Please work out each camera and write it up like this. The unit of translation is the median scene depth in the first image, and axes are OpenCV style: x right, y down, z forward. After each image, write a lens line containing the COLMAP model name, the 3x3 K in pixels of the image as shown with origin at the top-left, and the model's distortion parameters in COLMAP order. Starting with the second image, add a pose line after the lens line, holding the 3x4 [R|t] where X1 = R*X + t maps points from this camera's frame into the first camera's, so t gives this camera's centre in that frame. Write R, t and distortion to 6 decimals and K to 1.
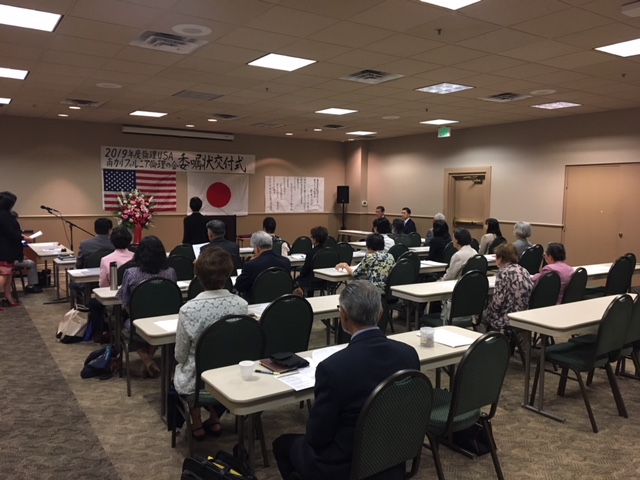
lens RADIAL K [[548.7, 0, 317.1], [0, 548.7, 237.4], [0, 0, 1]] dist [0.085572, -0.042064]
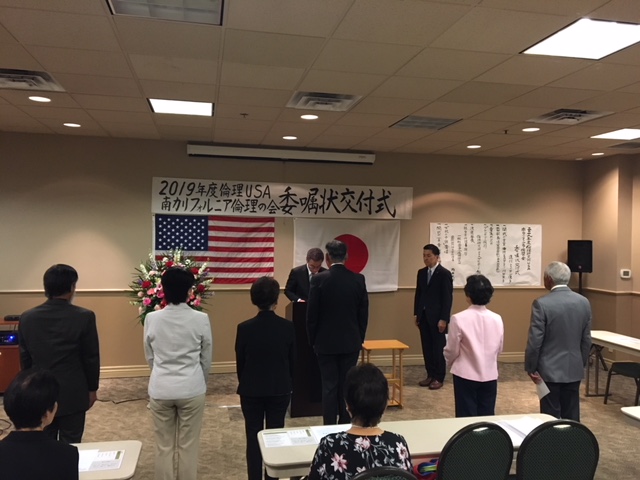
lens RADIAL K [[548.7, 0, 317.8], [0, 548.7, 237.6], [0, 0, 1]] dist [0.085572, -0.042064]
pose [[0.936224, 0.003790, -0.351384, -0.002128], [-0.032908, 0.996493, -0.076930, -0.052421], [0.349860, 0.083587, 0.933065, 0.458759]]
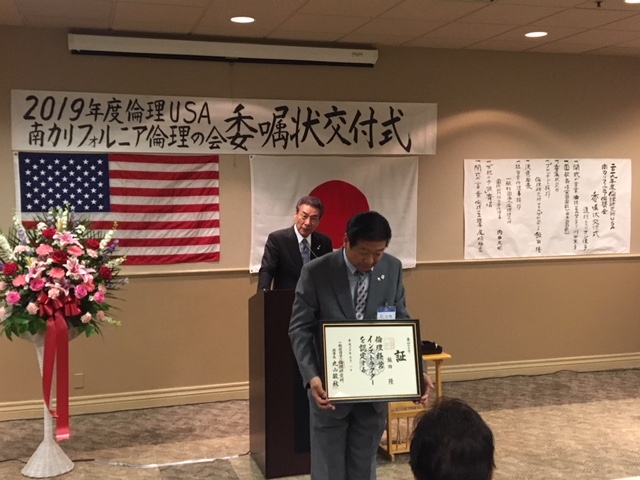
lens RADIAL K [[799.1, 0, 322.3], [0, 799.1, 240.1], [0, 0, 1]] dist [0.074665, 0.000000]
pose [[0.960509, -0.002571, -0.278237, -0.040465], [-0.003480, 0.999768, -0.021250, -0.050724], [0.278227, 0.021379, 0.960277, 0.503994]]
